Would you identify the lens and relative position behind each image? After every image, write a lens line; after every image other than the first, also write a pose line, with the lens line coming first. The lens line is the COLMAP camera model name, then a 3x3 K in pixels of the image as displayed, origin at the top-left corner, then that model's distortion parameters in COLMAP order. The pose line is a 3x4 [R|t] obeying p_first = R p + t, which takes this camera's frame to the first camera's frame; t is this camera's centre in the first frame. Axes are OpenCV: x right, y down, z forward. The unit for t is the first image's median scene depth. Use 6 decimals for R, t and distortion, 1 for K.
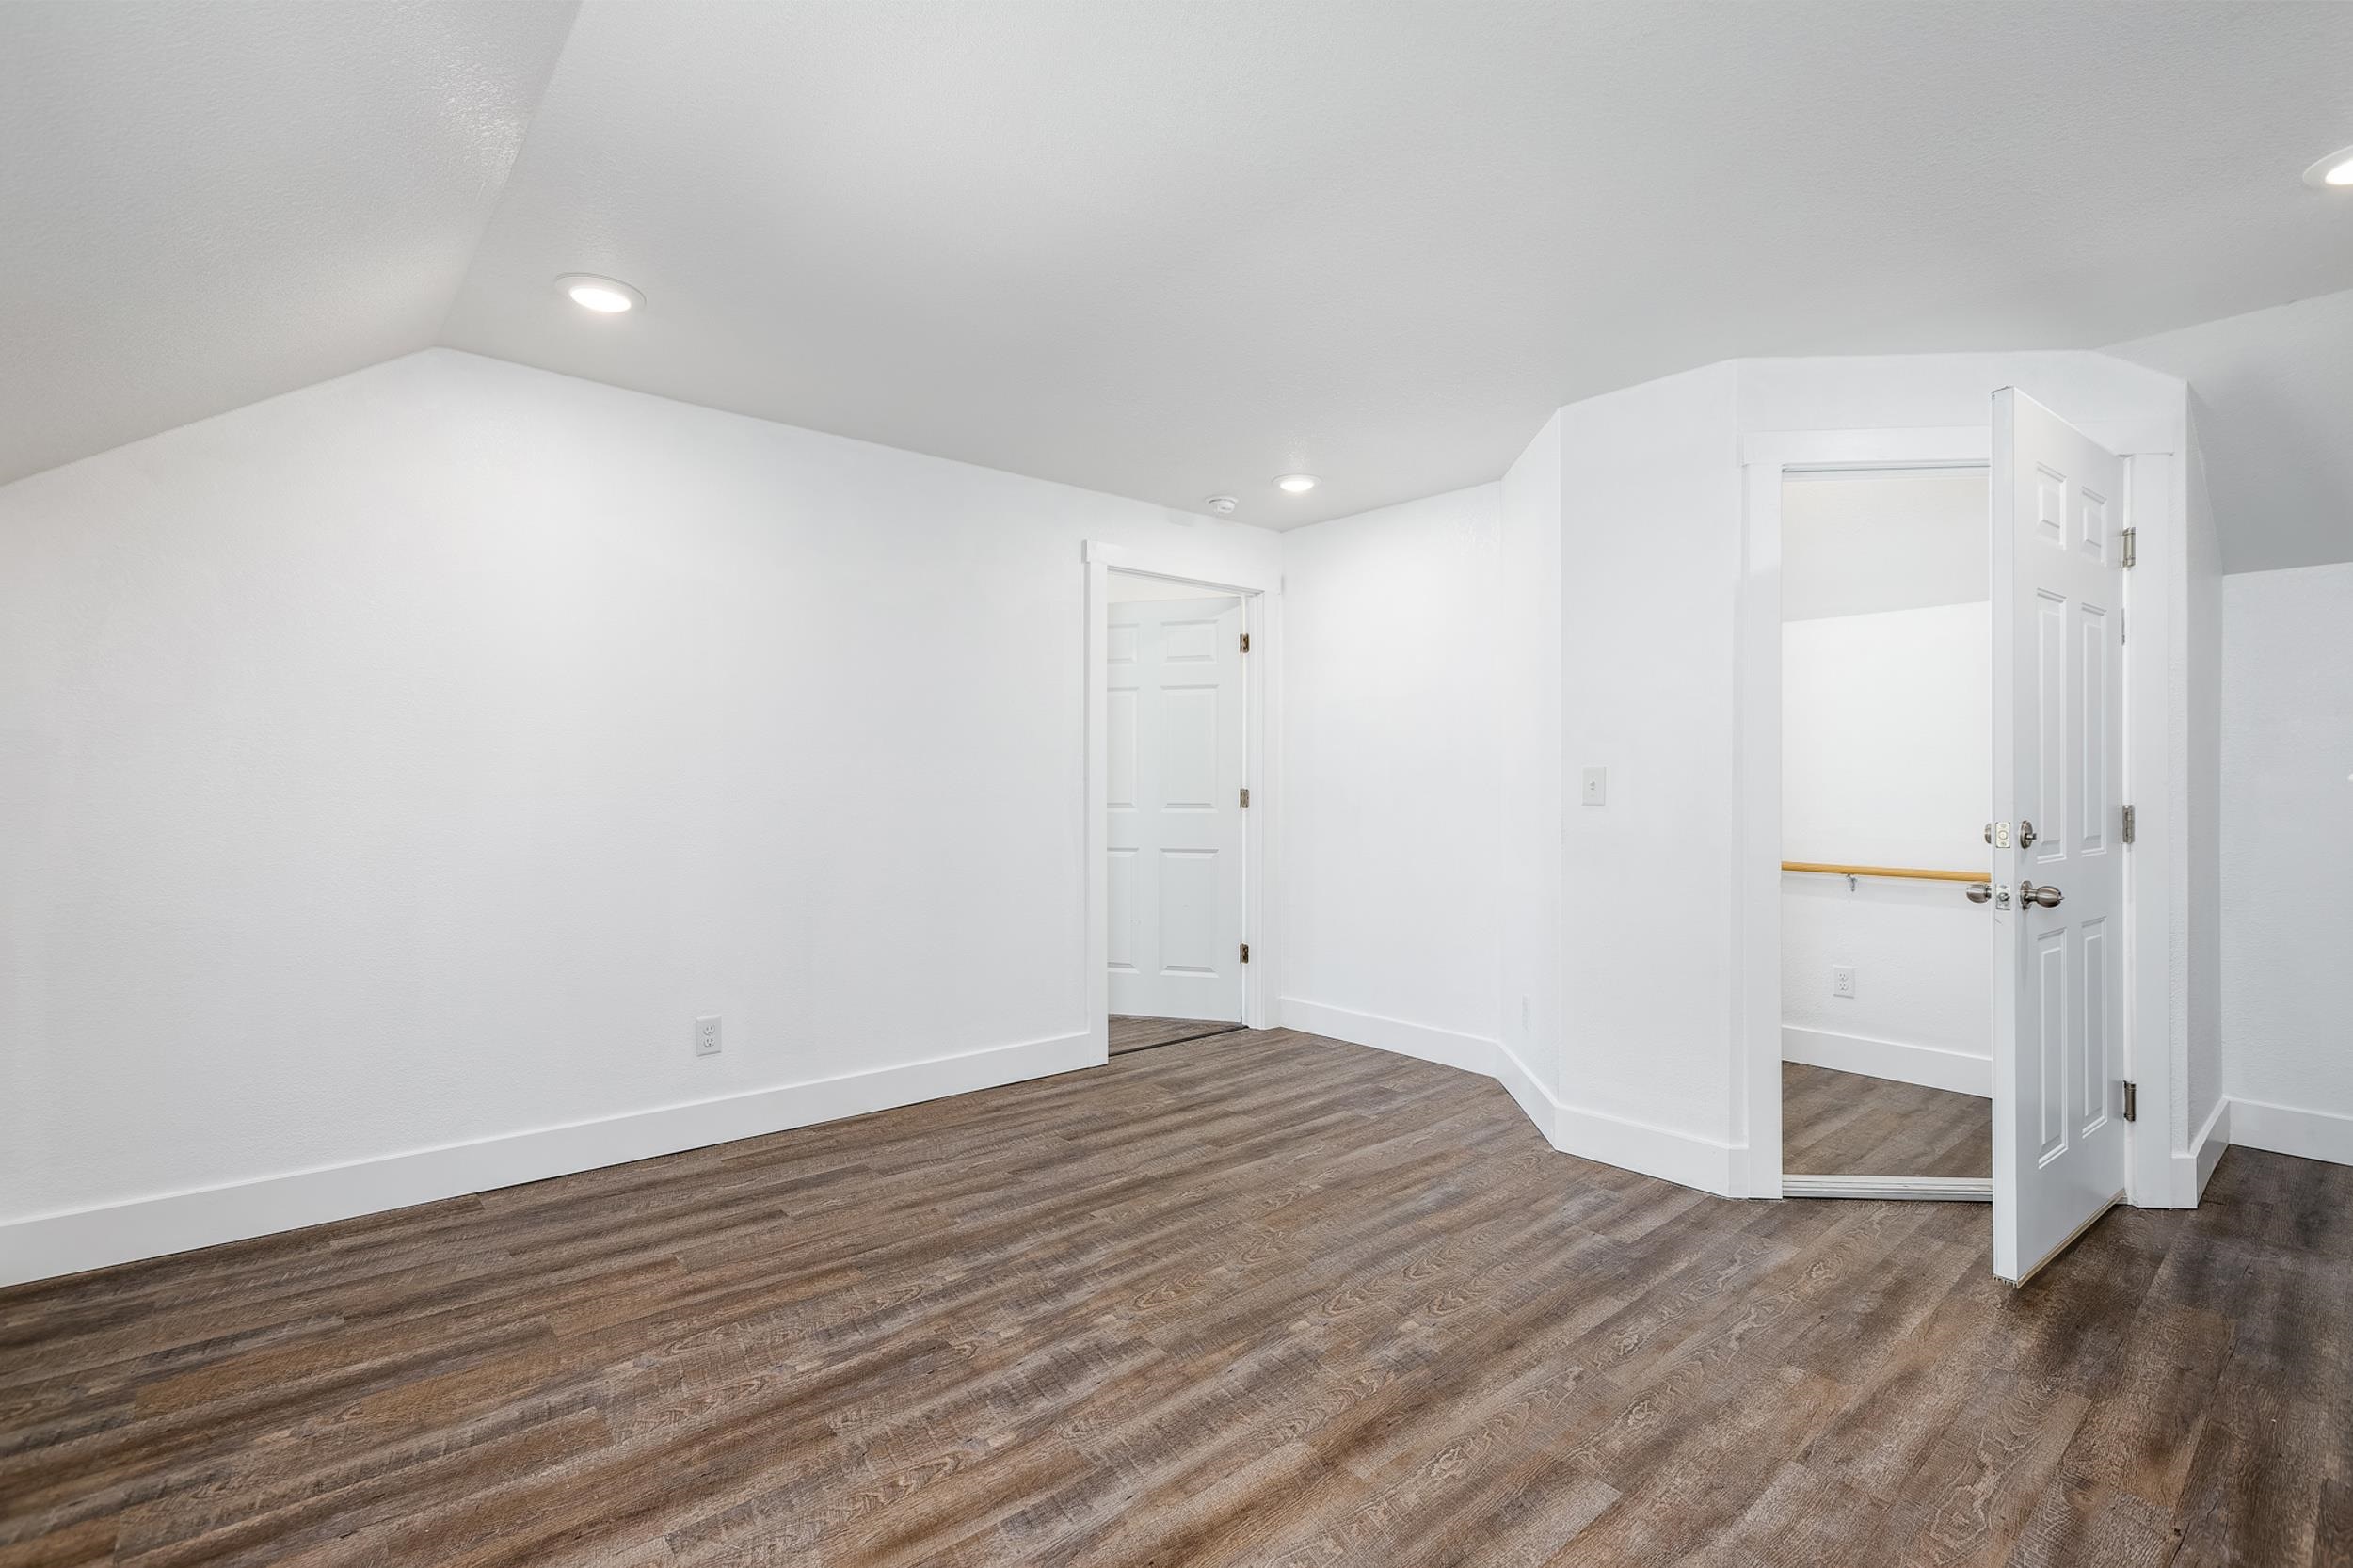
lens RADIAL K [[1082.1, 0, 1189.3], [0, 1082.1, 788.9], [0, 0, 1]] dist [0.005436, -0.002223]
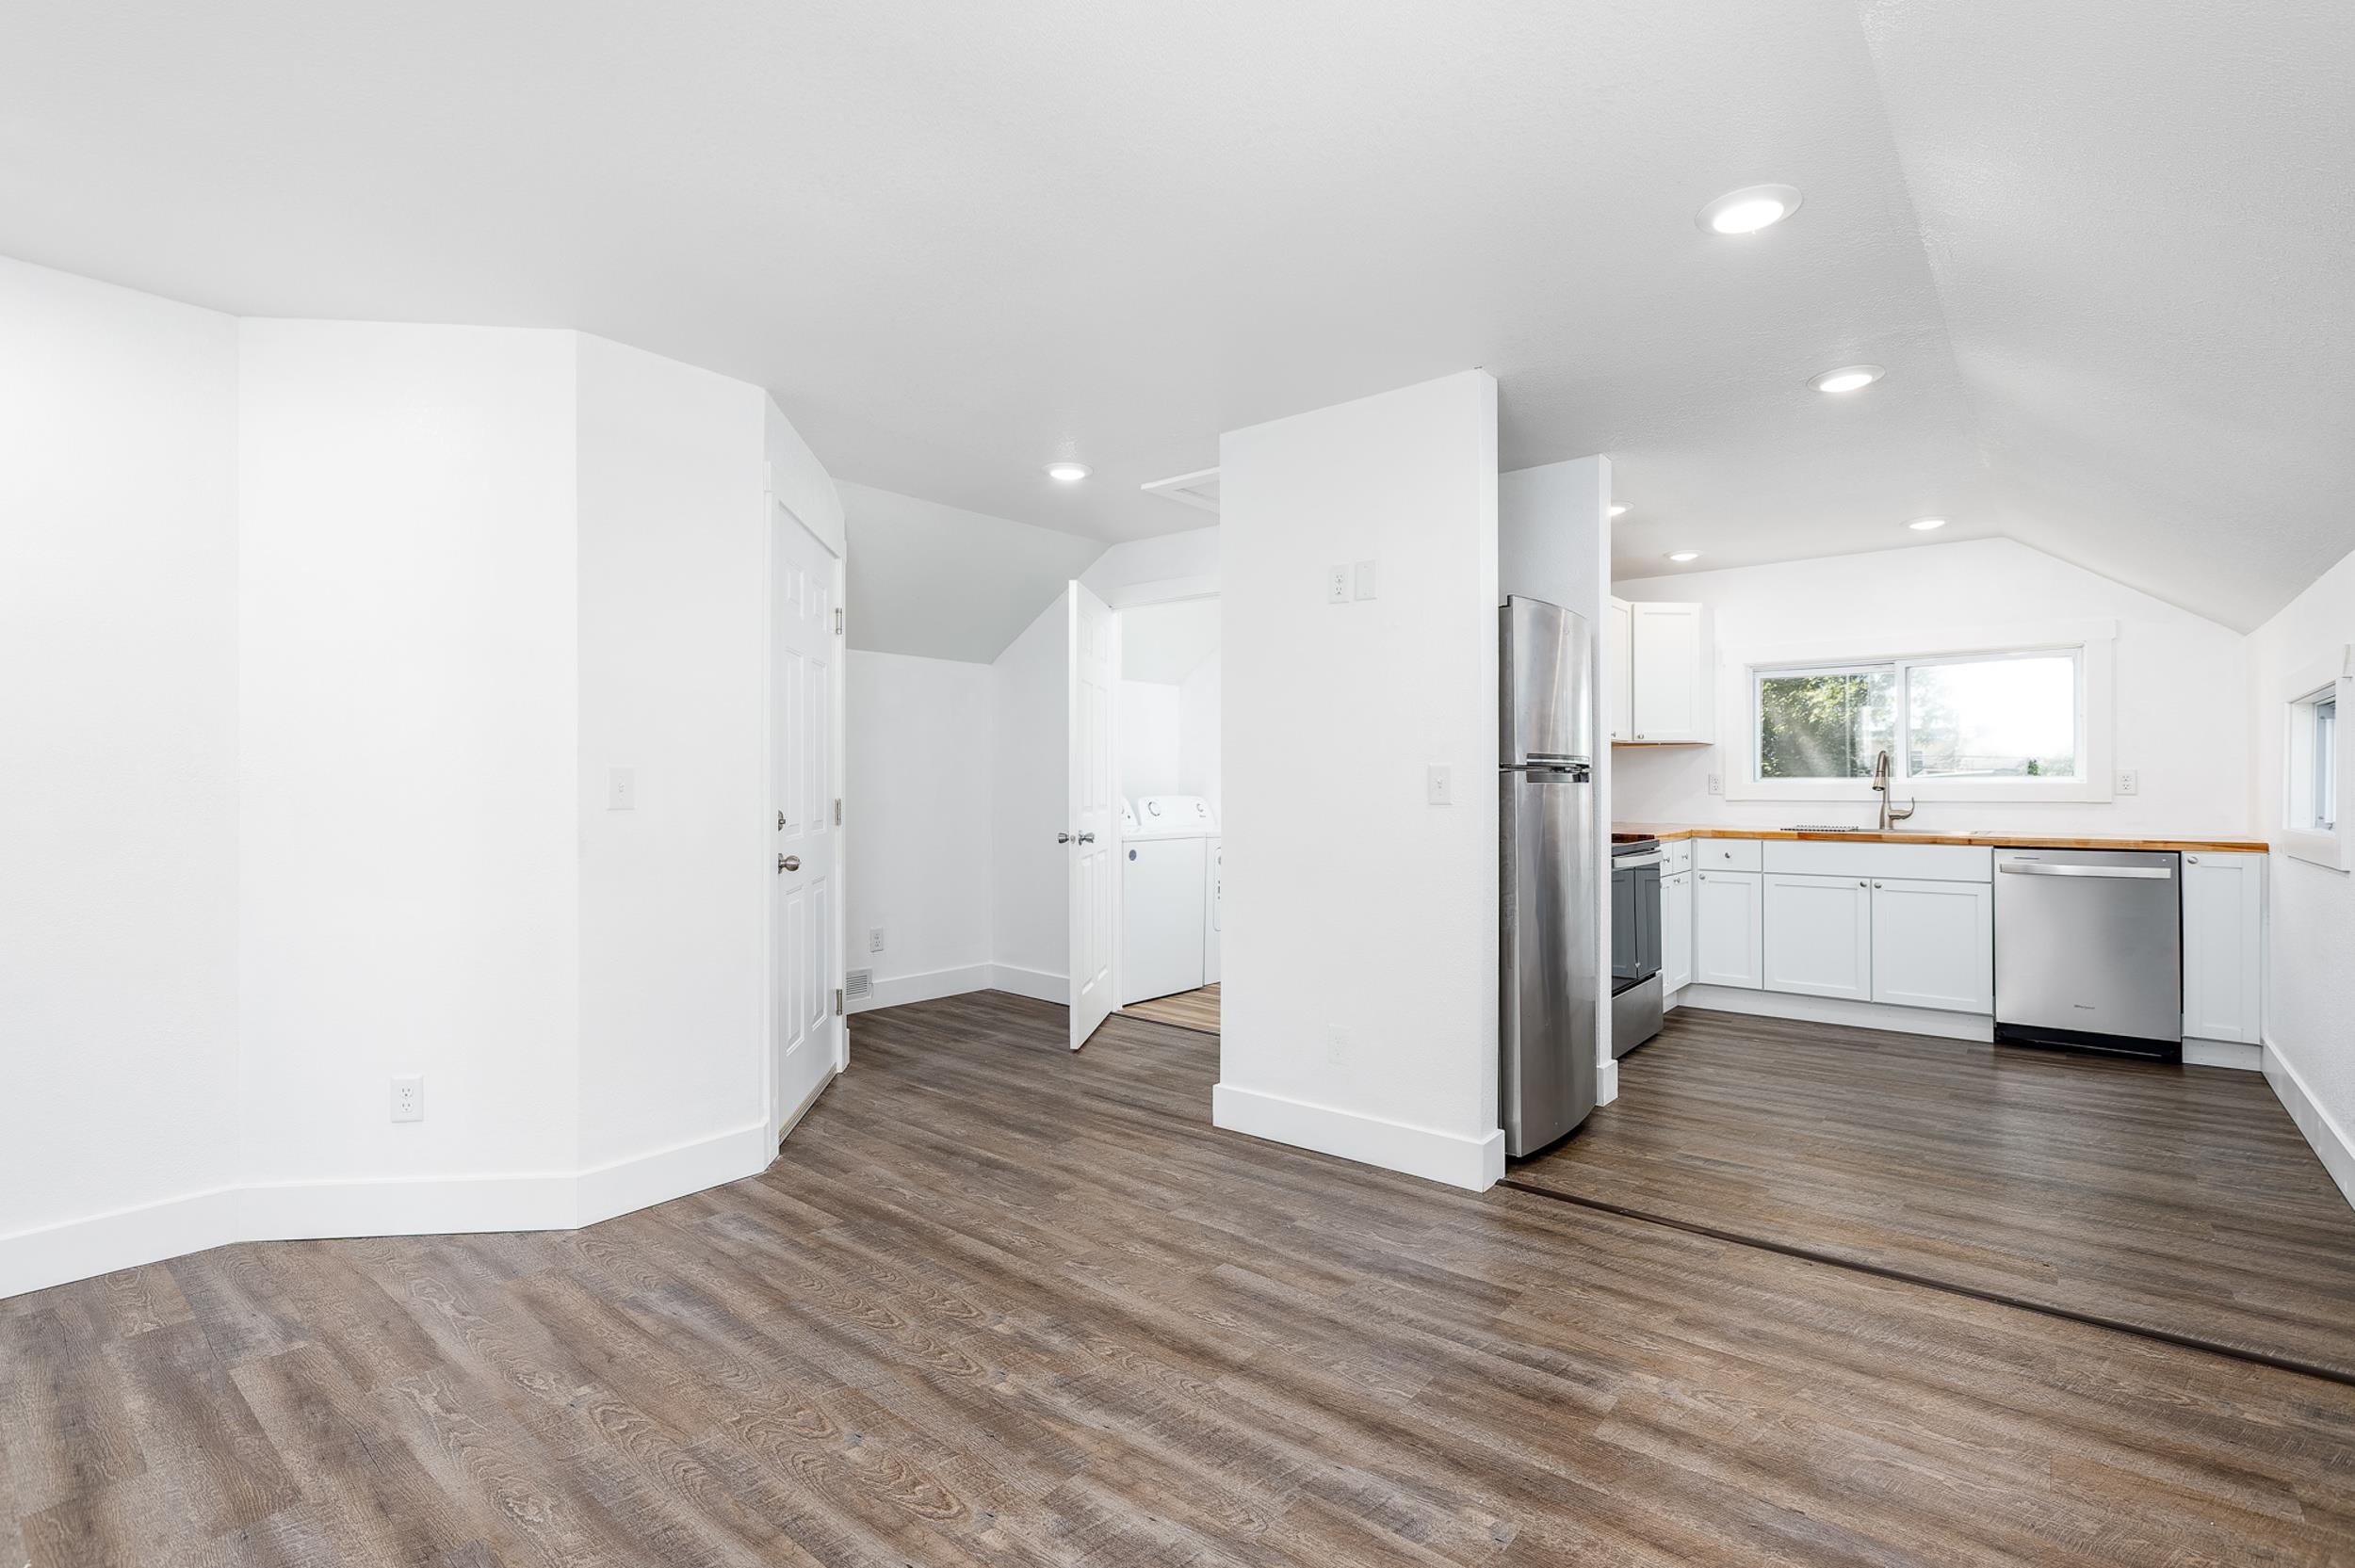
lens RADIAL K [[1082.8, 0, 1163.9], [0, 1082.8, 792.6], [0, 0, 1]] dist [0.005436, -0.002223]
pose [[-0.154734, -0.011947, 0.987884, -0.744703], [0.006928, 0.999889, 0.013177, -0.010063], [-0.987932, 0.008883, -0.154634, 0.932190]]
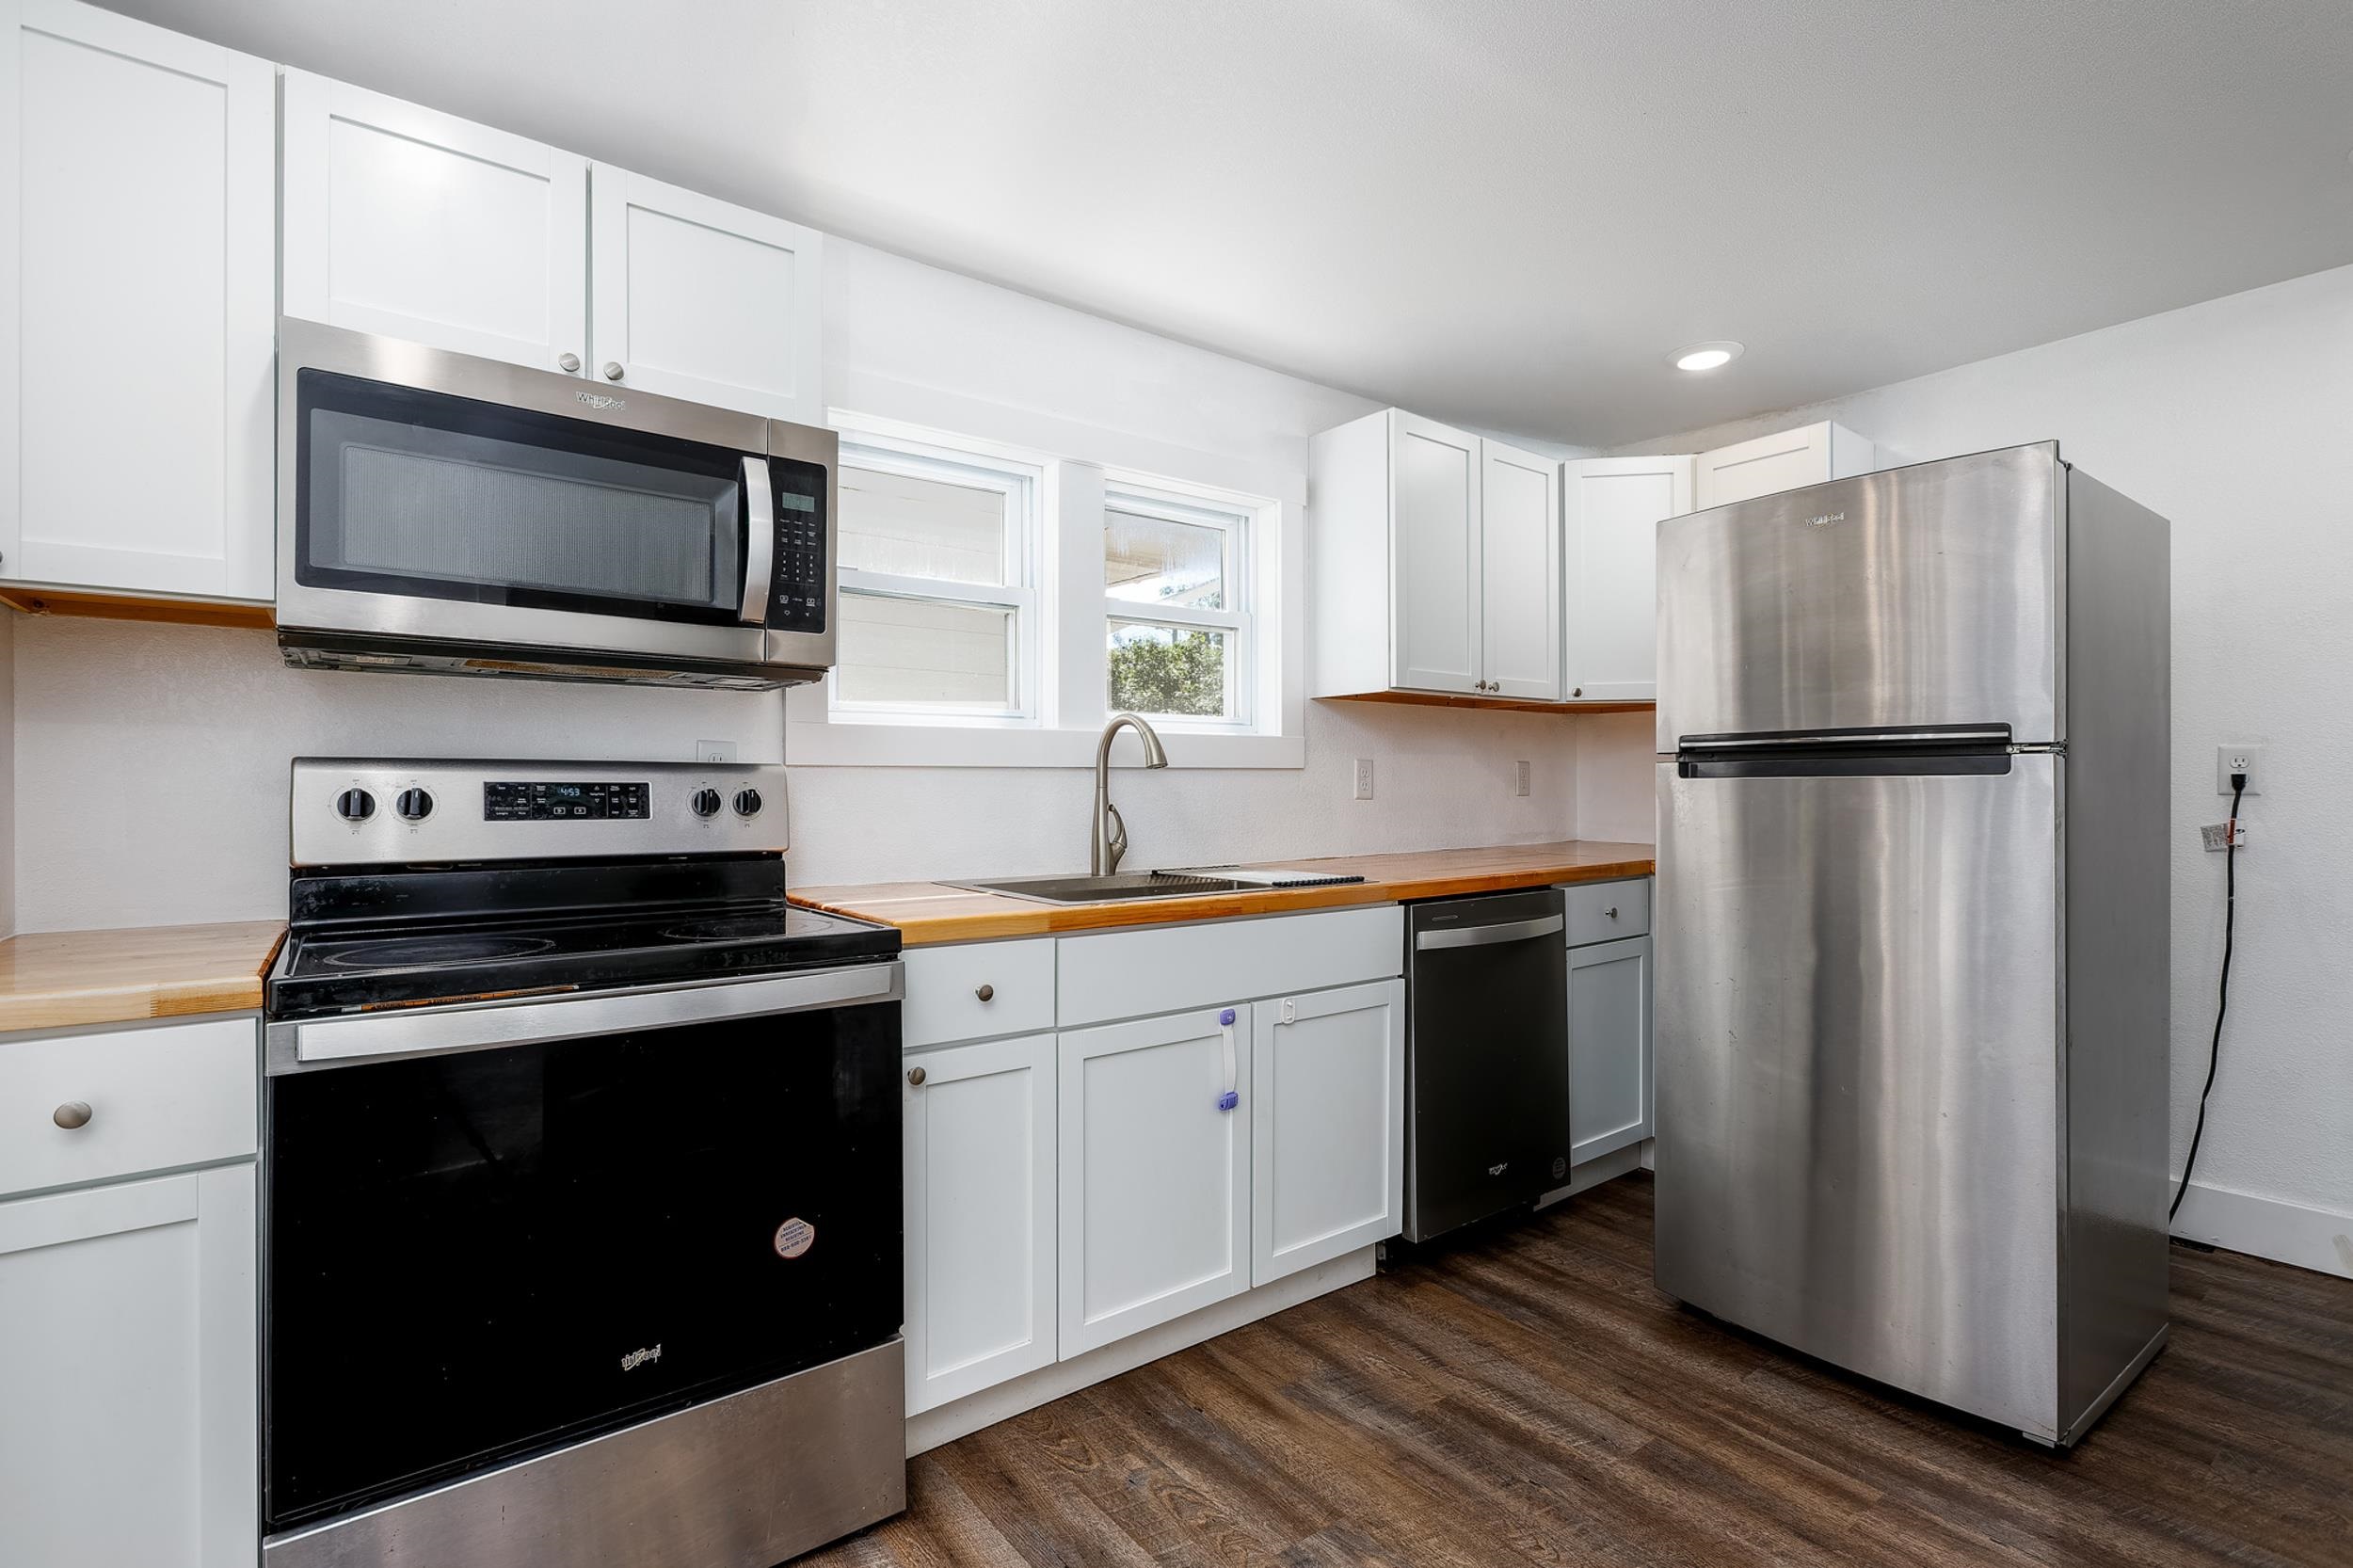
lens RADIAL K [[1086.2, 0, 1195.8], [0, 1086.2, 743.5], [0, 0, 1]] dist [-0.000183, -0.001093]
pose [[0.058145, 0.031353, 0.997816, 0.436835], [-0.011931, 0.999457, -0.030710, 0.009139], [-0.998237, -0.010119, 0.058488, -0.515990]]
